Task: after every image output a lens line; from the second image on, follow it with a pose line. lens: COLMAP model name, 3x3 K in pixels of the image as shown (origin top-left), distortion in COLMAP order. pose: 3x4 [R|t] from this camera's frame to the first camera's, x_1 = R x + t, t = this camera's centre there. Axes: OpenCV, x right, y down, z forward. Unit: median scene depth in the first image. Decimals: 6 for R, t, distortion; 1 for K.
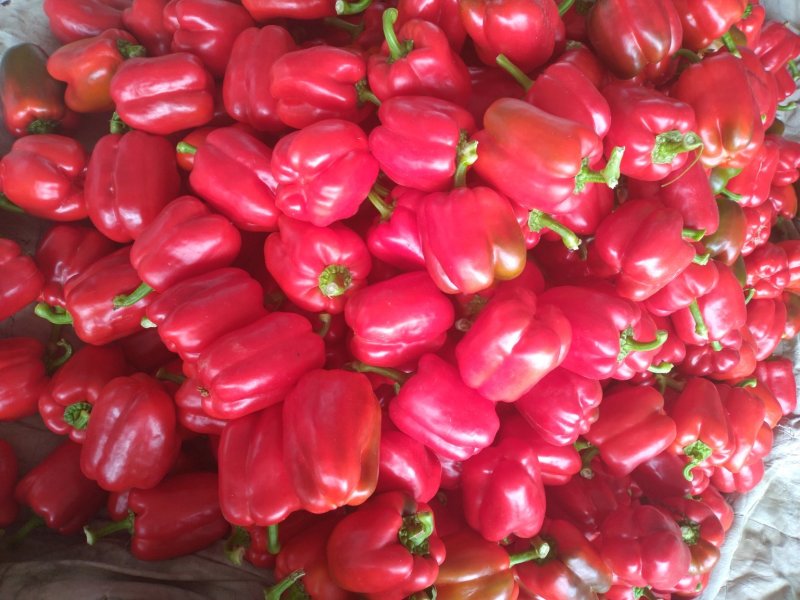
lens RADIAL K [[591.7, 0, 400.0], [0, 591.7, 300.0], [0, 0, 1]] dist [0.092339, -0.163749]
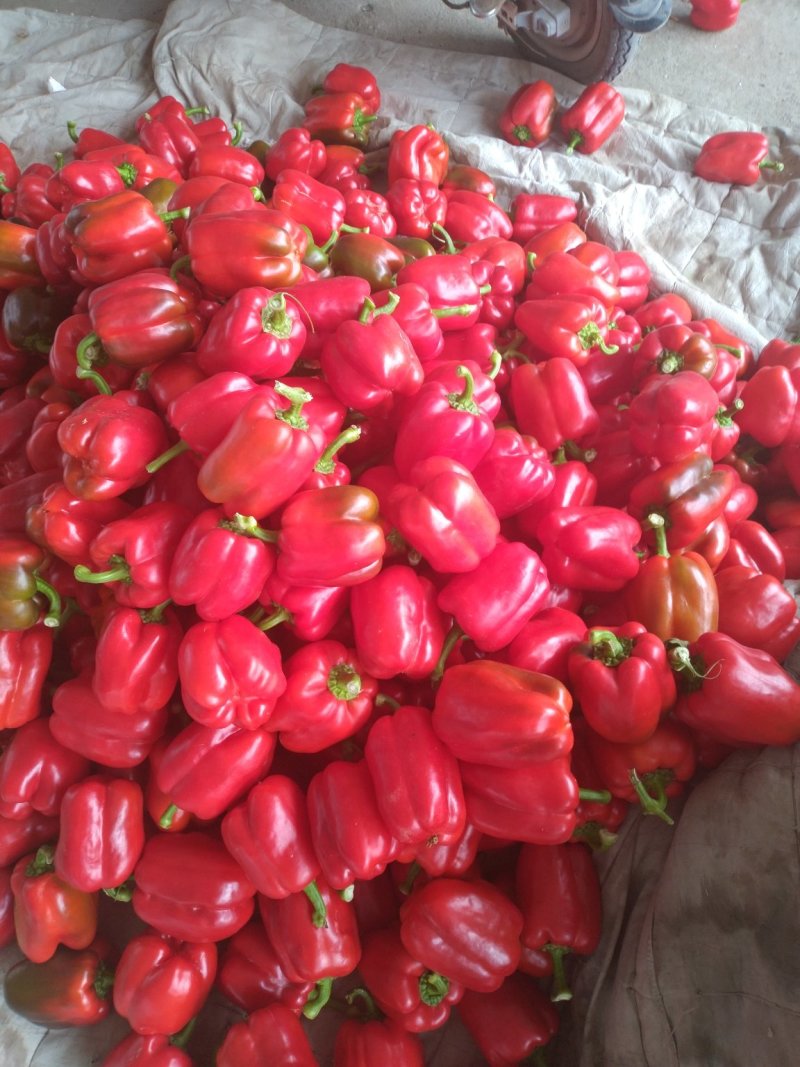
lens RADIAL K [[789.2, 0, 402.6], [0, 789.2, 530.6], [0, 0, 1]] dist [0.092339, -0.163749]
pose [[0.187594, -0.978496, 0.085758, 0.035386], [0.980878, 0.191225, 0.036221, -0.031748], [-0.051841, 0.077323, 0.995657, -0.277078]]
